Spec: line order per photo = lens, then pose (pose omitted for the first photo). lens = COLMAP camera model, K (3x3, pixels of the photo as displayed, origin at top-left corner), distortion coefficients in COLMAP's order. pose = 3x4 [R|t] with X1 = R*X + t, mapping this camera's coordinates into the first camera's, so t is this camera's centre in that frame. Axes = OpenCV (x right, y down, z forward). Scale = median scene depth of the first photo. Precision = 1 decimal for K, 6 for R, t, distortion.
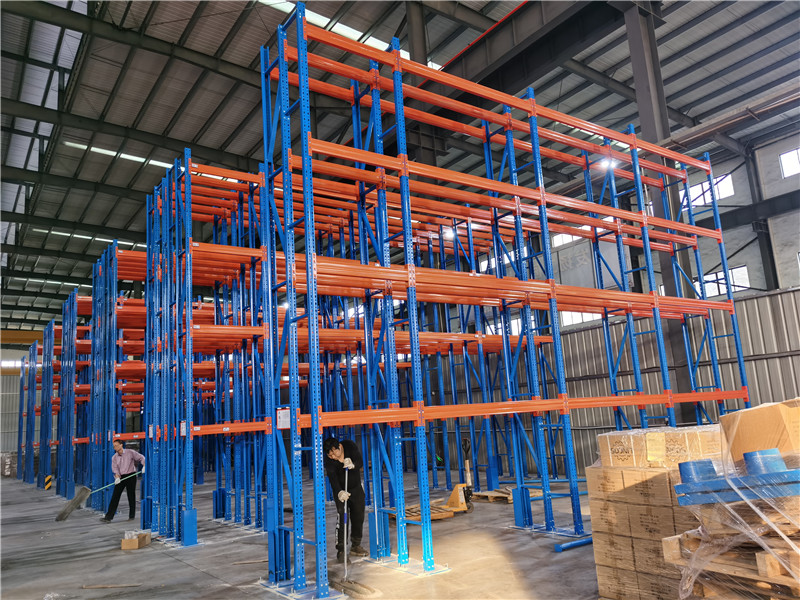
lens RADIAL K [[617.7, 0, 400.0], [0, 617.7, 300.0], [0, 0, 1]] dist [0.051492, -0.069493]
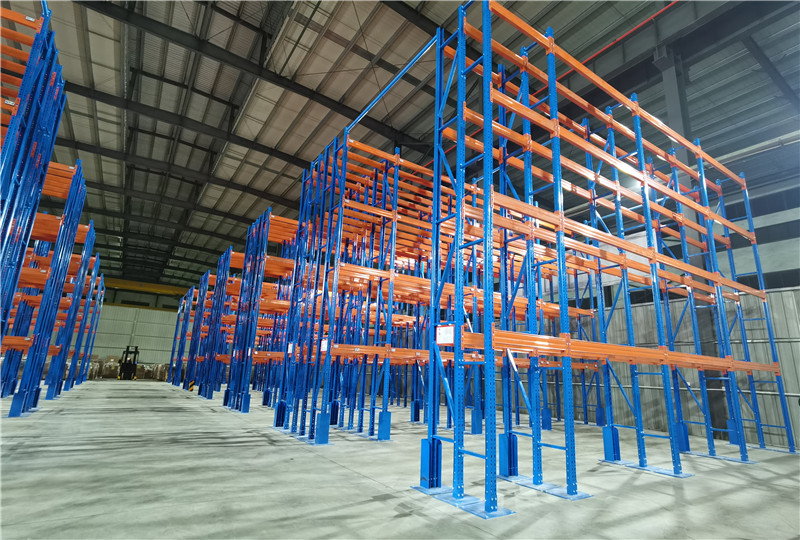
lens RADIAL K [[411.4, 0, 400.0], [0, 411.4, 270.0], [0, 0, 1]] dist [0.000597, -0.000027]
pose [[0.993880, 0.098284, -0.050423, -0.126751], [-0.101334, 0.992920, -0.061980, 0.068802], [0.043975, 0.066711, 0.996803, 0.143420]]
